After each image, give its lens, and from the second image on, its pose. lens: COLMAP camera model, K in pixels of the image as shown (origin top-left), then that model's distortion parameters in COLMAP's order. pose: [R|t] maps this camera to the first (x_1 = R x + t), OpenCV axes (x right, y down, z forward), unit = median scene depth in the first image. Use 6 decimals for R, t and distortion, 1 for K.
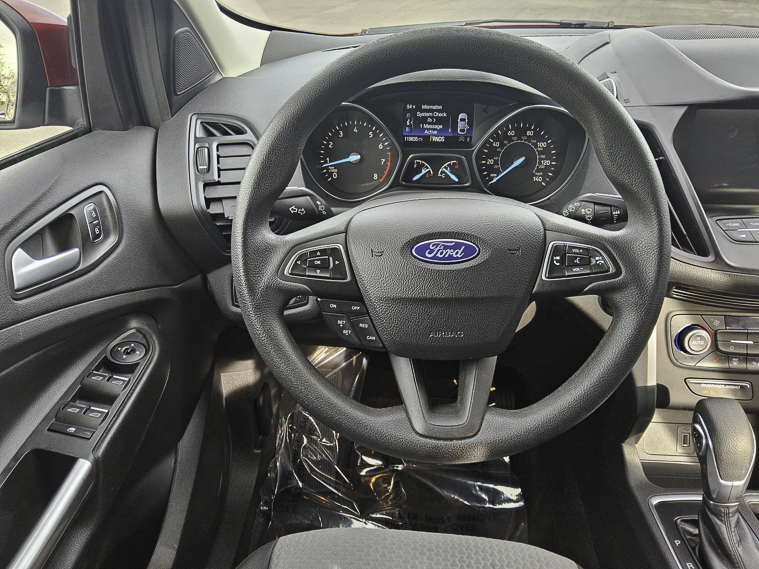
lens RADIAL K [[578.6, 0, 375.2], [0, 578.6, 291.5], [0, 0, 1]] dist [0.034881, -0.058507]
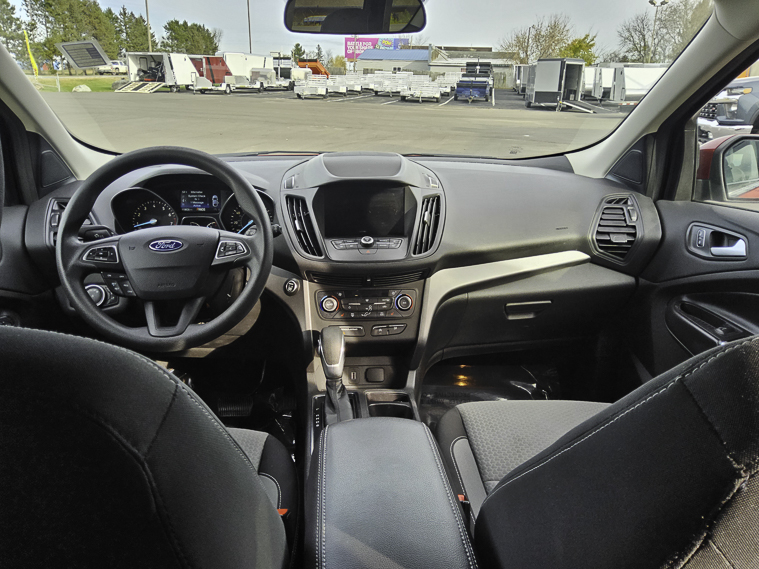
lens RADIAL K [[572.2, 0, 380.1], [0, 572.2, 297.1], [0, 0, 1]] dist [0.018313, -0.042056]
pose [[0.988249, -0.035196, 0.148745, 0.473524], [0.064934, 0.977624, -0.200087, 0.475313], [-0.138374, 0.207394, 0.968422, -0.876321]]
